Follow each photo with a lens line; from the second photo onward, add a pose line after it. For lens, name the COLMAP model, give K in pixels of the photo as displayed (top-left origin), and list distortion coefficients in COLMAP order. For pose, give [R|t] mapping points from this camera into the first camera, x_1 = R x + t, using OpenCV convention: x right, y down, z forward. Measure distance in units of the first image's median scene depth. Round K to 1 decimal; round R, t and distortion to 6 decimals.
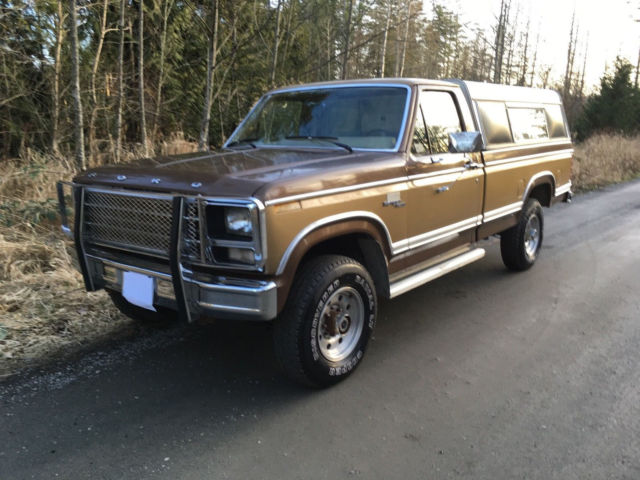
lens RADIAL K [[538.7, 0, 320.3], [0, 538.7, 240.8], [0, 0, 1]] dist [0.098201, -0.119799]
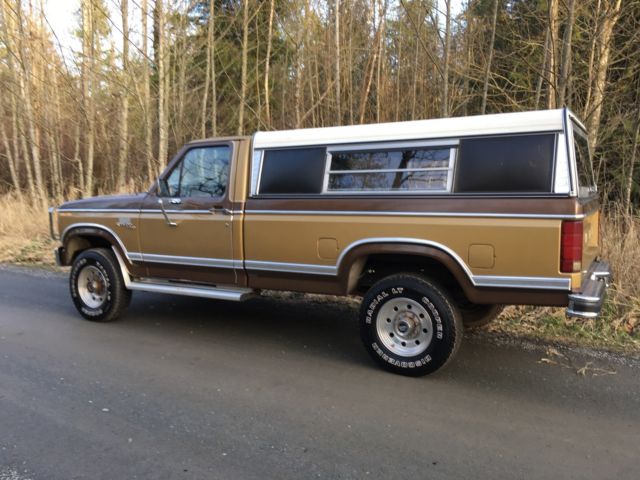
lens RADIAL K [[551.0, 0, 320.1], [0, 551.0, 242.8], [0, 0, 1]] dist [0.088129, -0.135763]
pose [[0.165414, 0.111625, -0.979887, 1.598684], [-0.198050, 0.977093, 0.077874, -0.226955], [0.966134, 0.181185, 0.183733, 1.129594]]
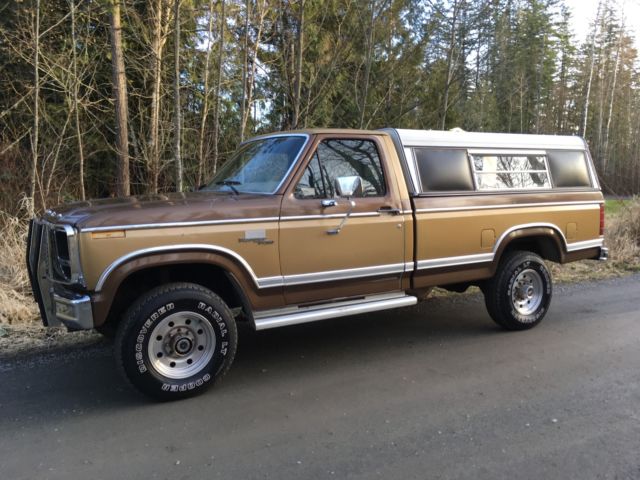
lens RADIAL K [[551.0, 0, 320.1], [0, 551.0, 242.8], [0, 0, 1]] dist [0.088129, -0.135763]
pose [[0.939909, 0.033114, -0.339814, 0.571001], [-0.068218, 0.993431, -0.091879, 0.026123], [0.334539, 0.109539, 0.935994, 0.006844]]
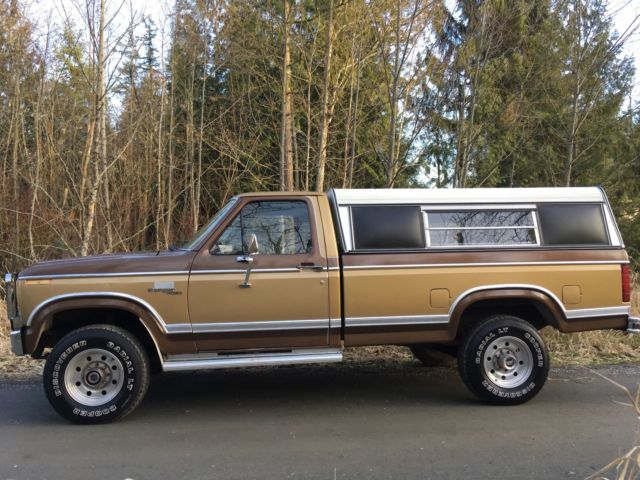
lens RADIAL K [[551.0, 0, 320.1], [0, 551.0, 242.8], [0, 0, 1]] dist [0.088129, -0.135763]
pose [[0.726229, -0.014477, -0.687301, 1.147621], [-0.135718, 0.977082, -0.163986, -0.014344], [0.673923, 0.212371, 0.707620, 0.285839]]
